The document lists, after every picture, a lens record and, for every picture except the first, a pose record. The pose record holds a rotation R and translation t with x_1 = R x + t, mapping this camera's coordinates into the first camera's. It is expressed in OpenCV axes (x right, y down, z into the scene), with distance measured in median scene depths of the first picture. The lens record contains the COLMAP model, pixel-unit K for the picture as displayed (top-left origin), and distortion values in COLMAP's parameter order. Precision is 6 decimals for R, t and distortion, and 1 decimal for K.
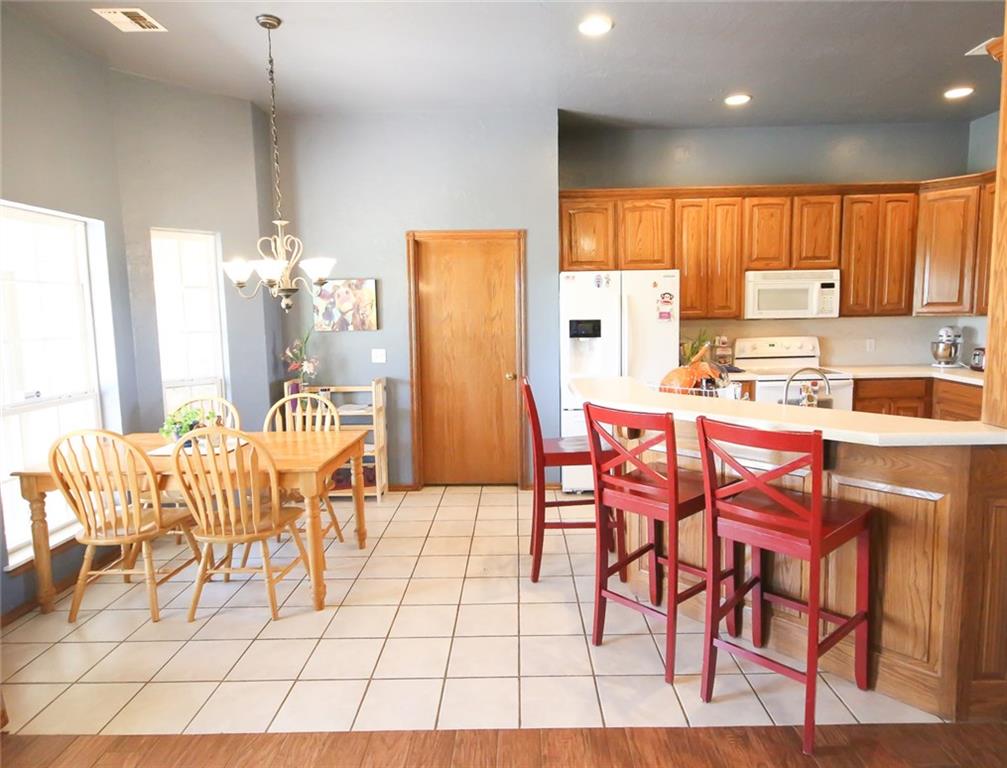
lens RADIAL K [[597.1, 0, 514.0], [0, 597.1, 367.9], [0, 0, 1]] dist [0.004351, 0.000501]
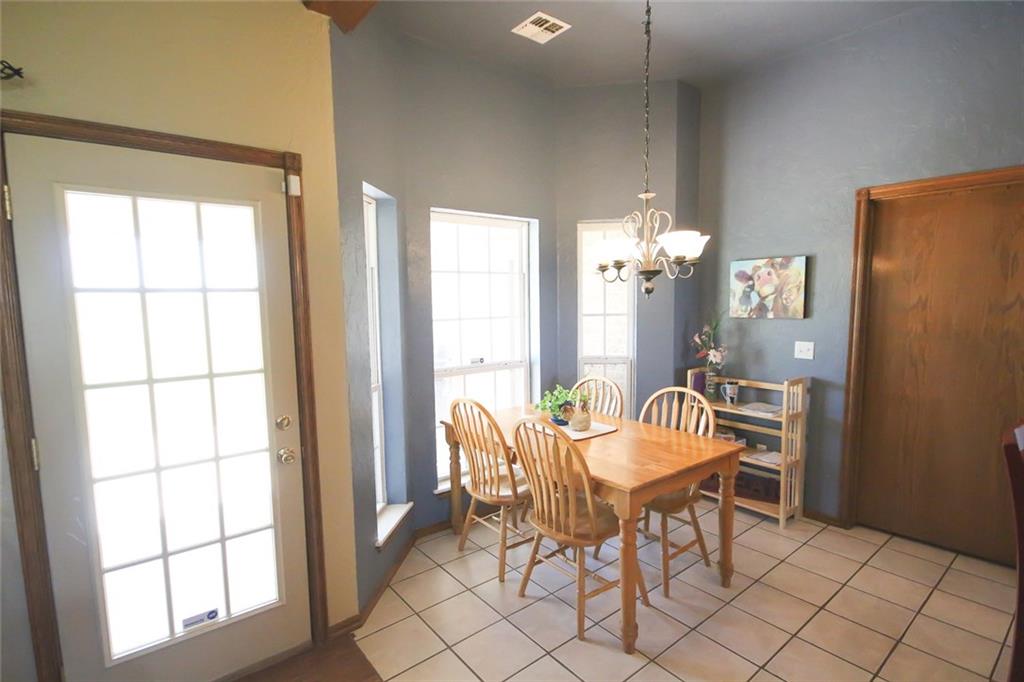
lens RADIAL K [[499.4, 0, 514.6], [0, 499.4, 347.7], [0, 0, 1]] dist [0.002106, -0.000495]
pose [[0.630505, 0.082139, -0.771827, 0.051872], [-0.071914, 0.996290, 0.047280, -0.027779], [0.772846, 0.025695, 0.634073, 0.266288]]
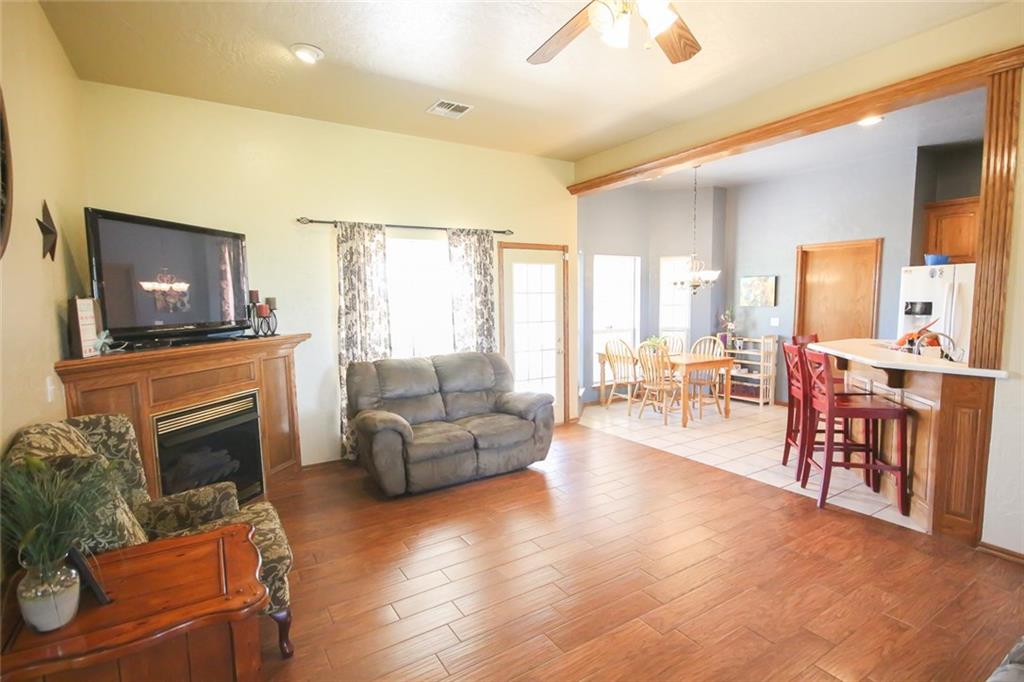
lens RADIAL K [[499.4, 0, 518.4], [0, 499.4, 345.8], [0, 0, 1]] dist [0.002106, -0.000495]
pose [[0.546405, 0.087494, -0.832938, 0.559431], [-0.079006, 0.995478, 0.052740, 0.029467], [0.833786, 0.036990, 0.550847, -0.367223]]
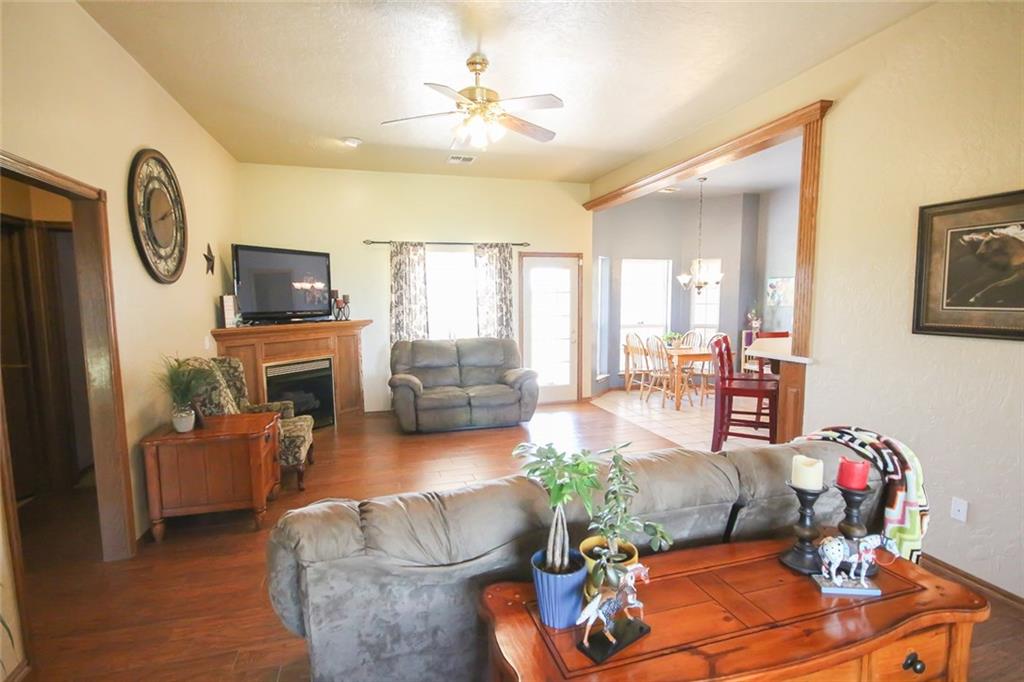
lens RADIAL K [[499.4, 0, 514.5], [0, 499.4, 343.4], [0, 0, 1]] dist [0.002106, -0.000495]
pose [[0.284316, 0.103796, -0.953095, 0.953500], [-0.095194, 0.992266, 0.079665, 0.006242], [0.953993, 0.068079, 0.291998, -0.205583]]
